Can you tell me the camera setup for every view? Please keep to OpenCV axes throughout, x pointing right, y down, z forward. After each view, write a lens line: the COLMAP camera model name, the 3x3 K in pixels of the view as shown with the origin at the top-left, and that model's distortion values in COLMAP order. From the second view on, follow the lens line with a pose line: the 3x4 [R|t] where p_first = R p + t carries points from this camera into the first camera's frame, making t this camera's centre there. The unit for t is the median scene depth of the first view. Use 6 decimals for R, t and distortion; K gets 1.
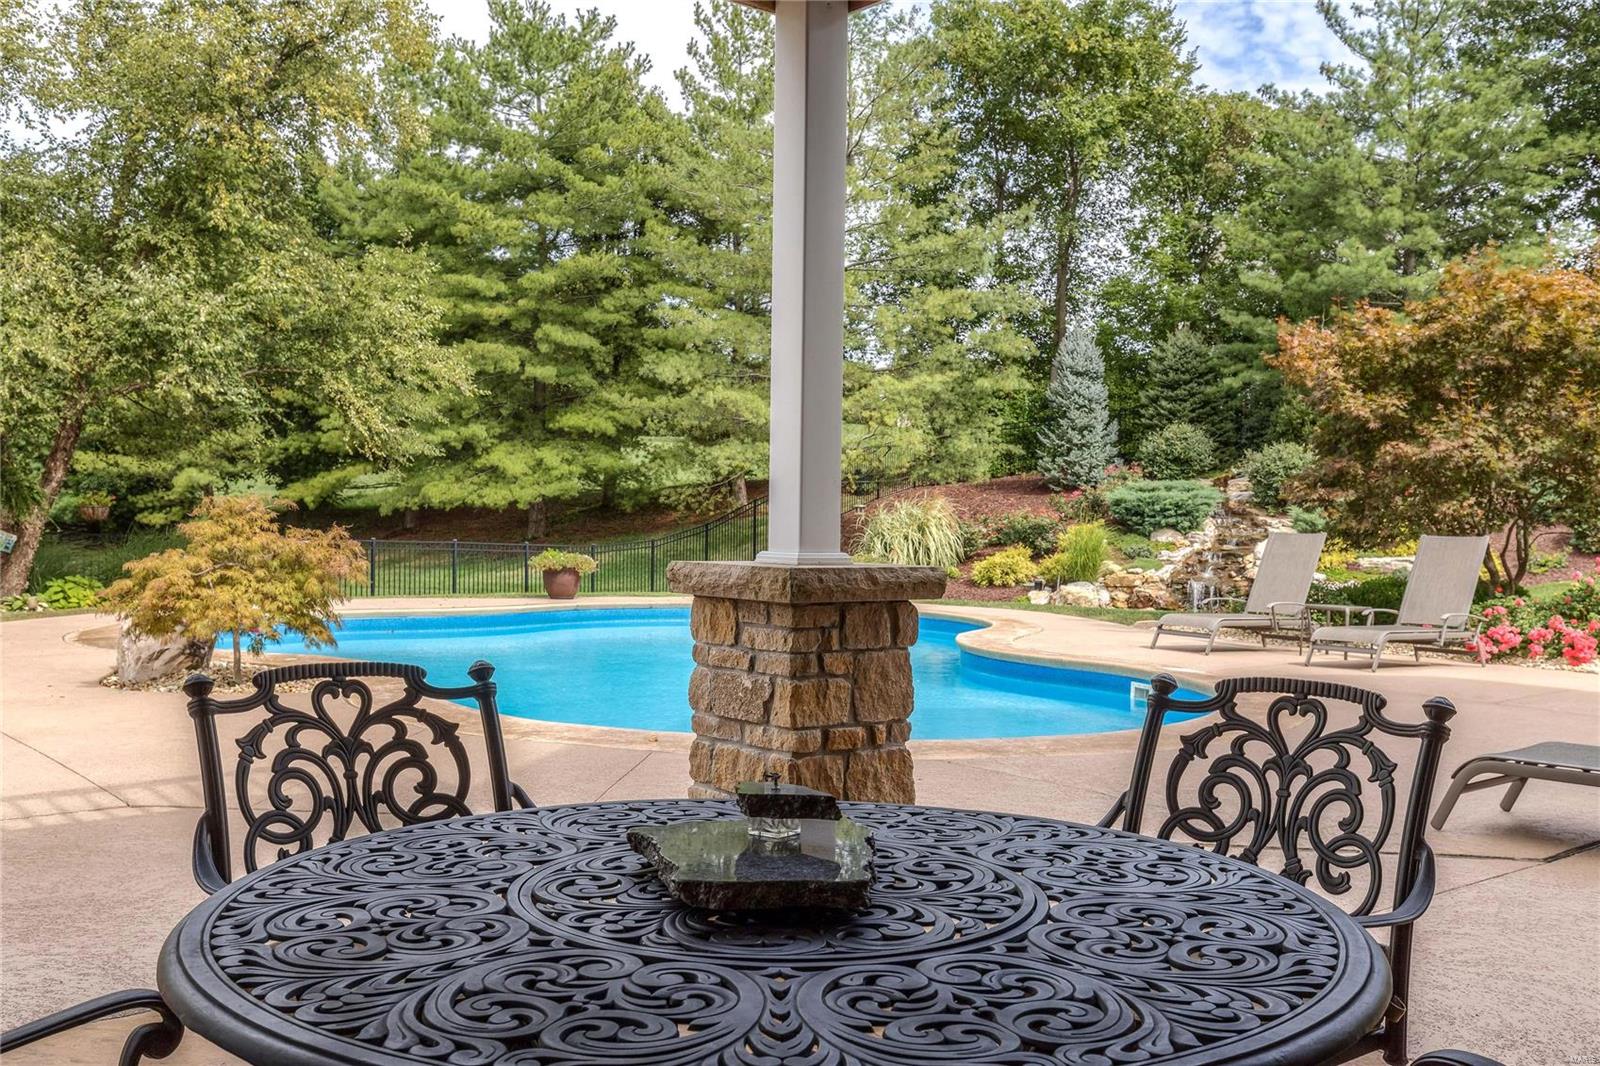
lens RADIAL K [[1551.4, 0, 800.0], [0, 1551.4, 533.0], [0, 0, 1]] dist [0.002657, 0.013559]
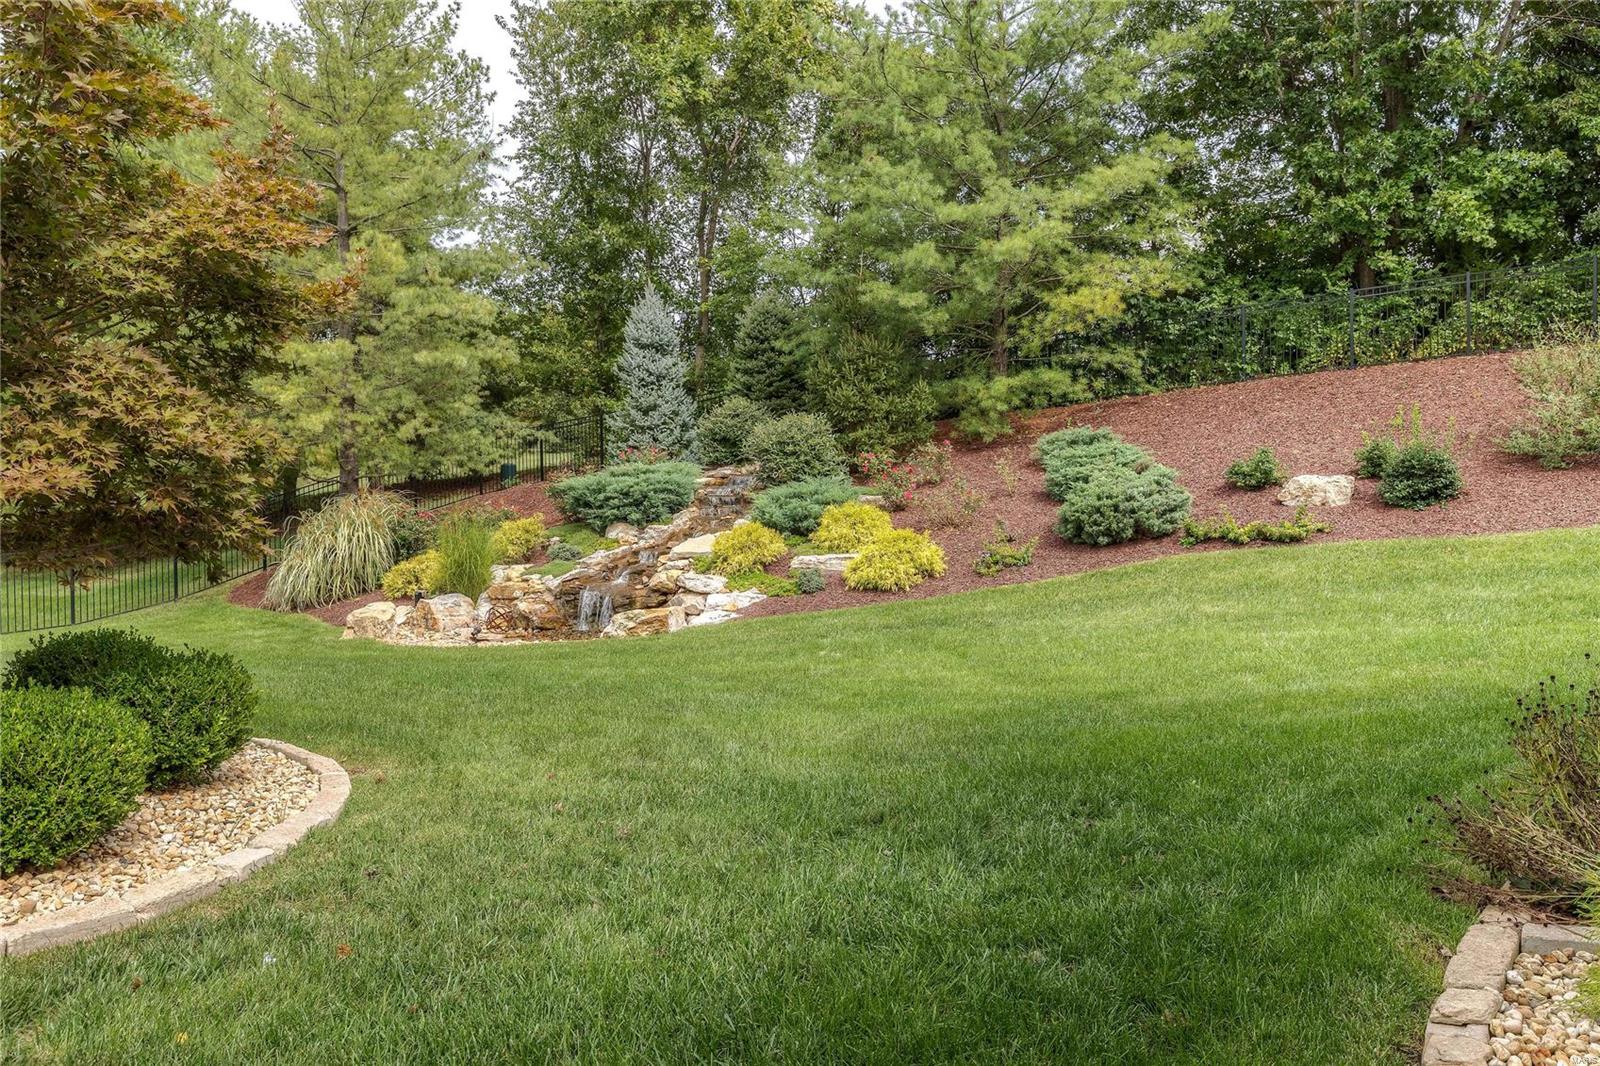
lens RADIAL K [[1251.2, 0, 800.0], [0, 1251.2, 533.0], [0, 0, 1]] dist [-0.007224, -0.000930]
pose [[0.997410, -0.020394, -0.068977, 0.371201], [0.020688, 0.999780, 0.003550, 0.002400], [0.068890, -0.004968, 0.997612, 0.357631]]
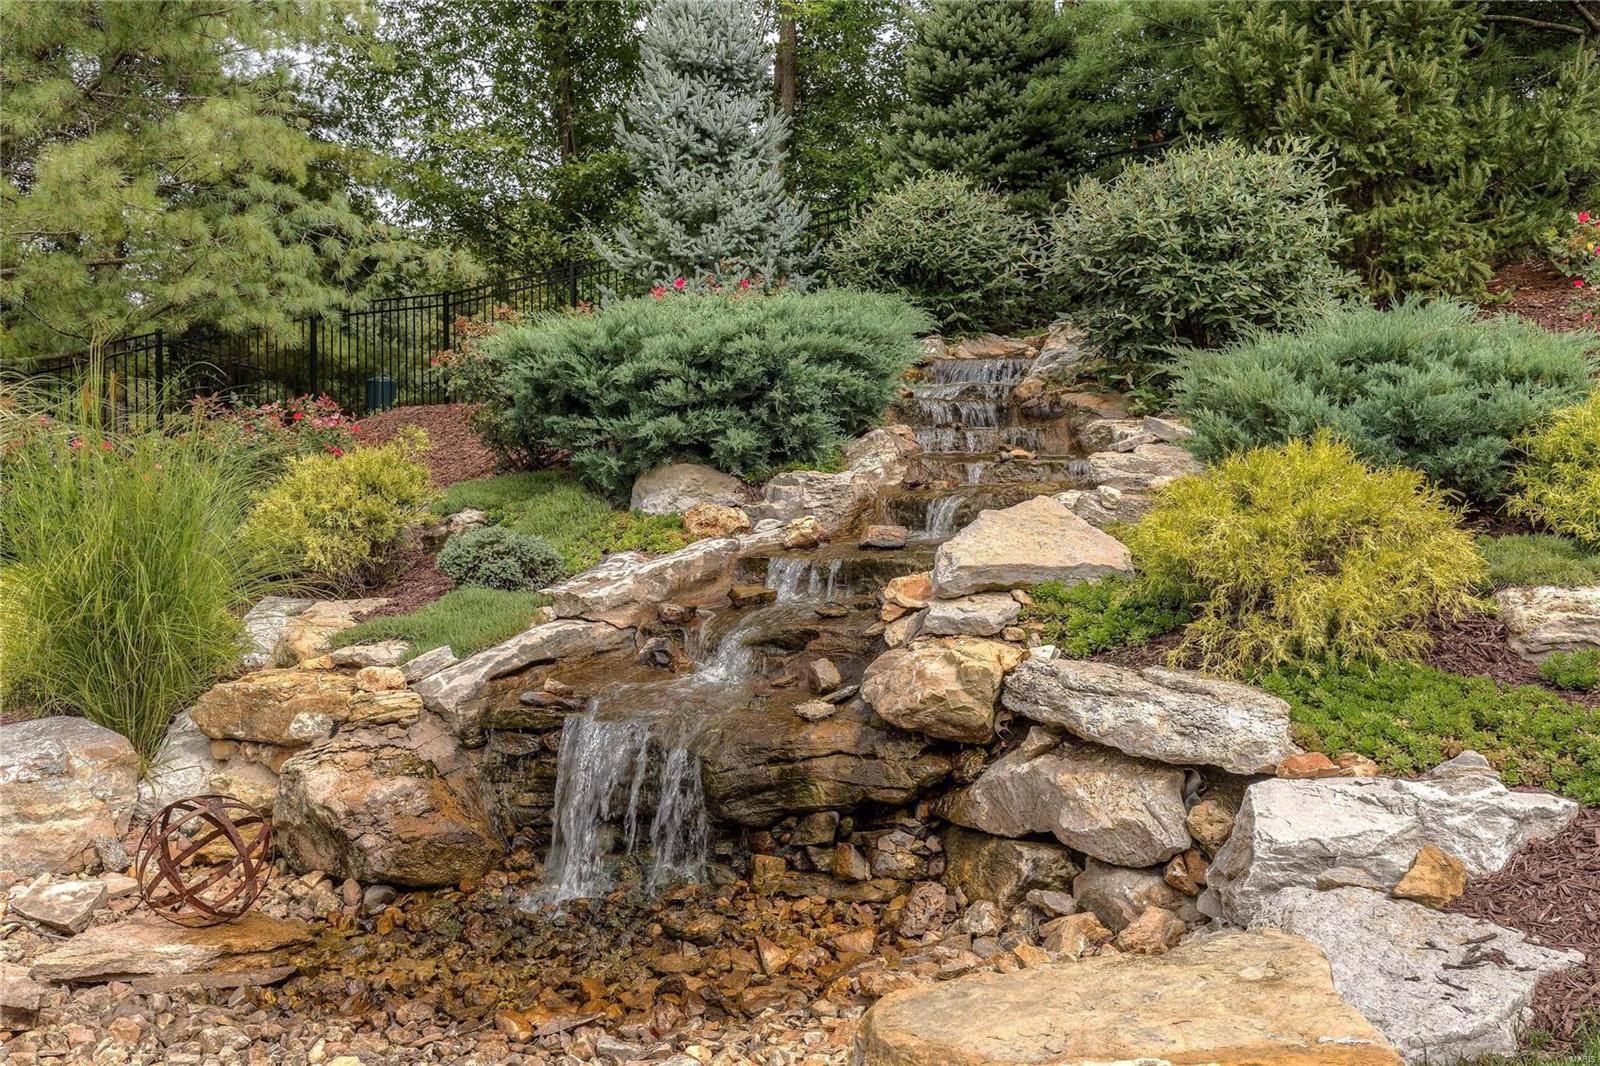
lens RADIAL K [[1551.4, 0, 800.0], [0, 1551.4, 533.0], [0, 0, 1]] dist [0.002657, 0.013559]
pose [[0.998269, -0.009610, -0.058019, 0.267147], [0.009699, 0.999952, 0.001265, 0.008222], [0.058004, -0.001826, 0.998315, 0.751266]]
